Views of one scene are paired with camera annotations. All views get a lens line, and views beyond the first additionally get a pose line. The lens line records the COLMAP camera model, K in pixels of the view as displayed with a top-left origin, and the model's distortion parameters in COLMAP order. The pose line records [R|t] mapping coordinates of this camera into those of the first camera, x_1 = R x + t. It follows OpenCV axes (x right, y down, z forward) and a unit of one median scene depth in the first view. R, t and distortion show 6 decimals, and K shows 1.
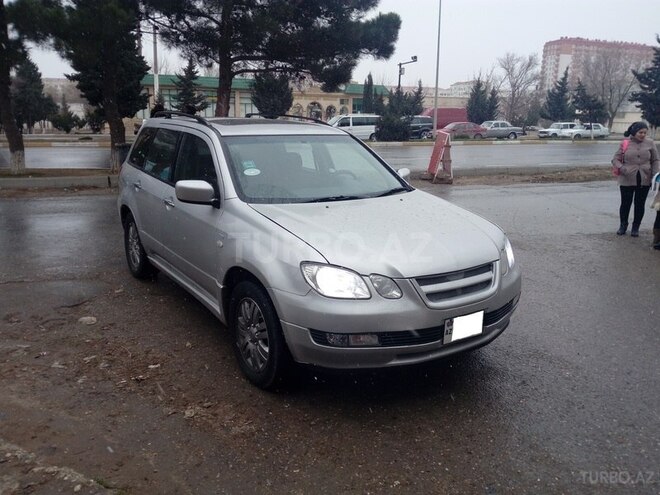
lens RADIAL K [[561.1, 0, 343.2], [0, 561.1, 247.1], [0, 0, 1]] dist [-0.001791, -0.000141]
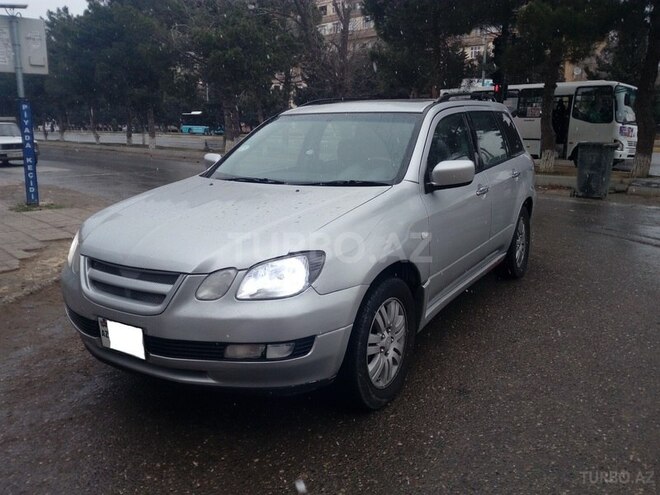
lens RADIAL K [[552.4, 0, 330.0], [0, 552.4, 247.5], [0, 0, 1]] dist [-0.014779, -0.003039]
pose [[0.399134, 0.177786, -0.899491, 1.013102], [-0.187585, 0.976104, 0.109691, -0.123049], [0.897499, 0.124950, 0.422946, 0.920952]]
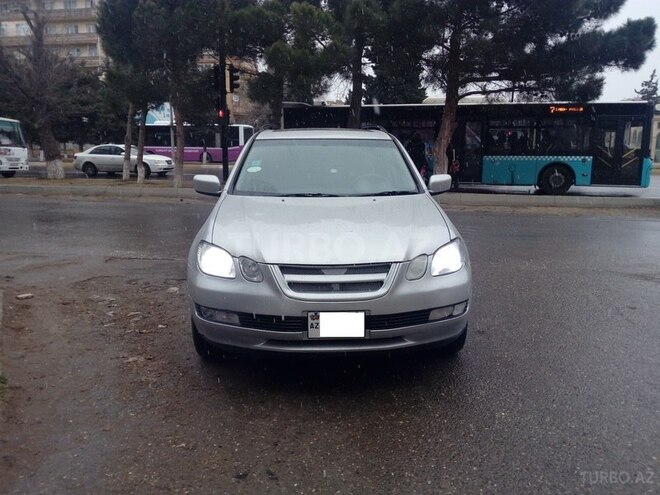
lens RADIAL K [[552.4, 0, 330.0], [0, 552.4, 247.5], [0, 0, 1]] dist [-0.014779, -0.003039]
pose [[0.847831, 0.081278, -0.524001, 0.687030], [-0.105887, 0.994231, -0.017110, 0.029492], [0.519588, 0.069991, 0.851546, 0.188313]]
